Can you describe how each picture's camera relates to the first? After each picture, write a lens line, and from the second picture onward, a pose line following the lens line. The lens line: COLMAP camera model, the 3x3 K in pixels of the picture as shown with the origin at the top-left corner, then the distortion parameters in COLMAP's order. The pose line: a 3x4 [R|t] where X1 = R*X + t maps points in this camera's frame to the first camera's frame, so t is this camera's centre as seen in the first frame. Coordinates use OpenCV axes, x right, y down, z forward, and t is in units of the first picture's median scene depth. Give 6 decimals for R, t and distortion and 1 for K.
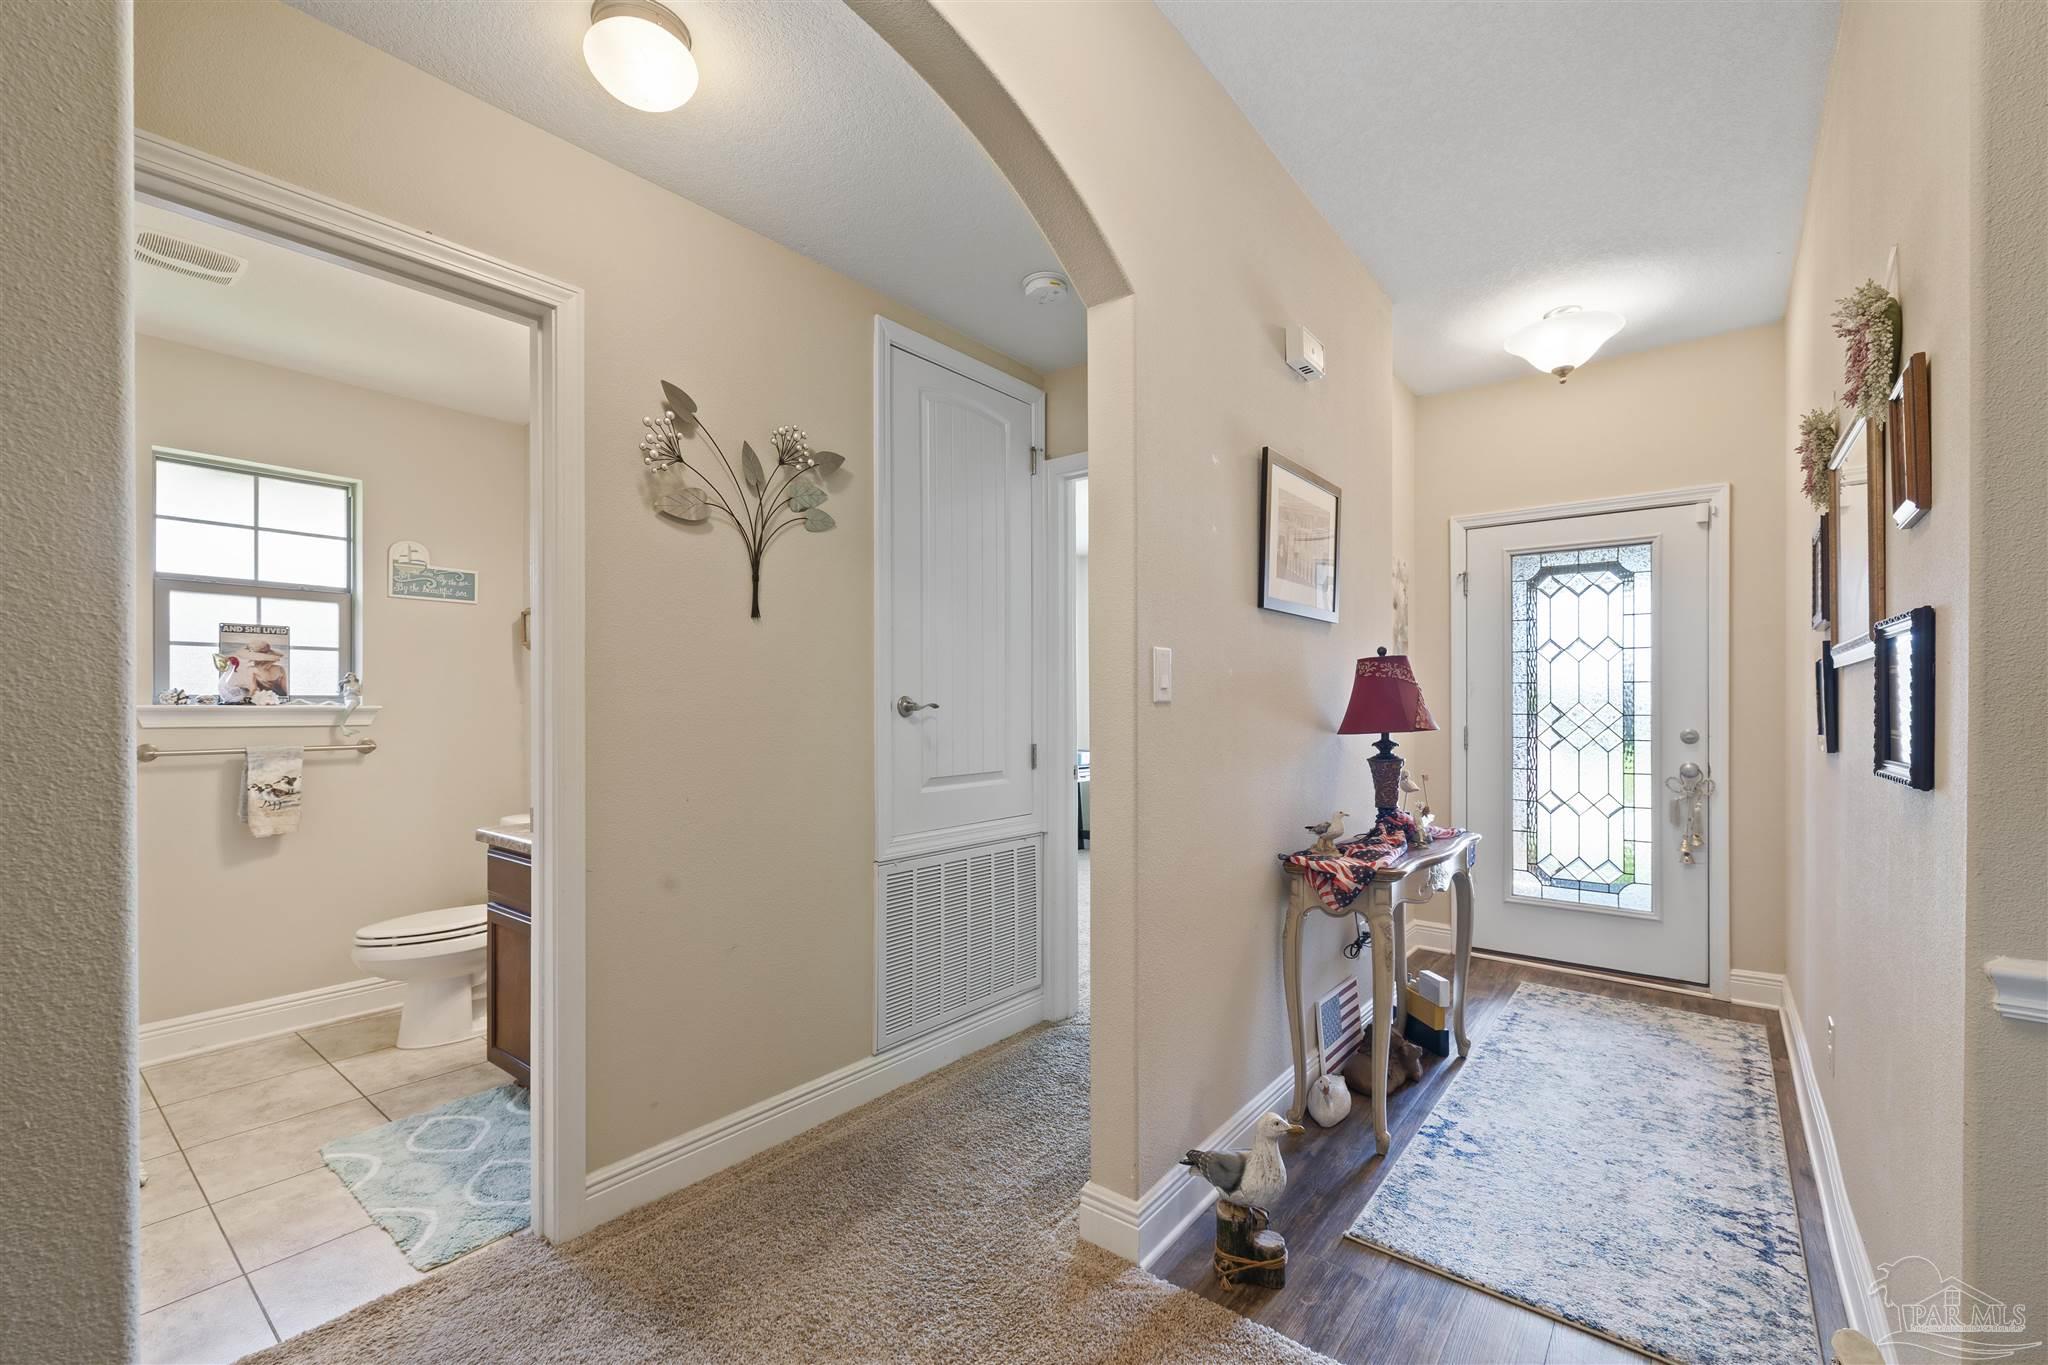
lens RADIAL K [[875.4, 0, 1021.5], [0, 875.4, 690.5], [0, 0, 1]] dist [0.004900, 0.000114]
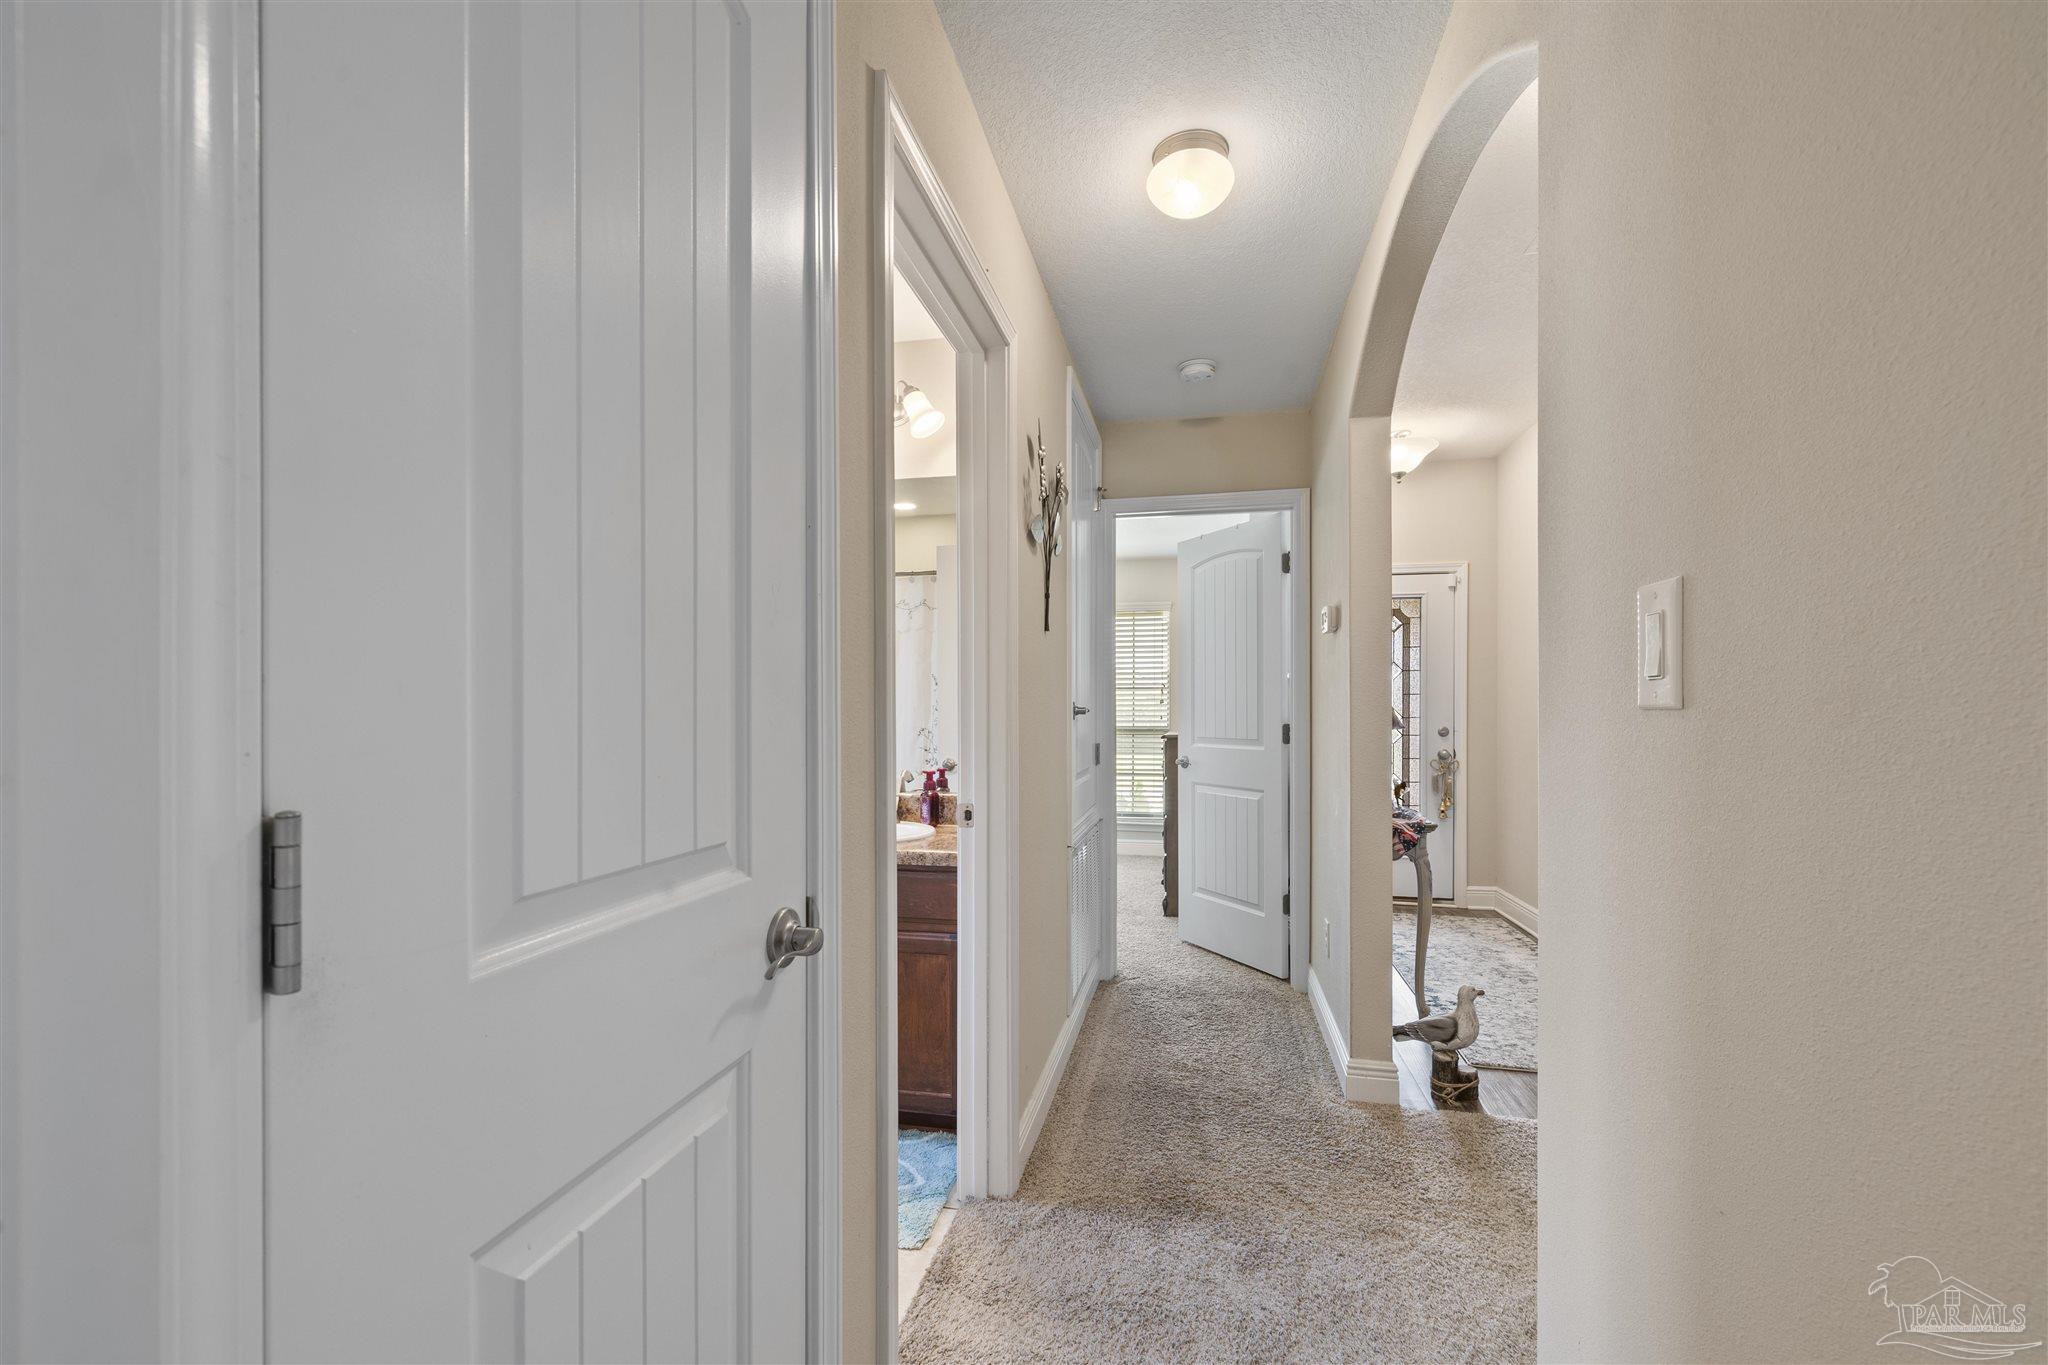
lens RADIAL K [[875.4, 0, 1022.6], [0, 875.4, 696.6], [0, 0, 1]] dist [0.004900, 0.000114]
pose [[0.893048, 0.006364, 0.449917, -0.547965], [-0.006038, 0.999979, -0.002160, 0.001824], [-0.449922, -0.000787, 0.893068, 0.007046]]
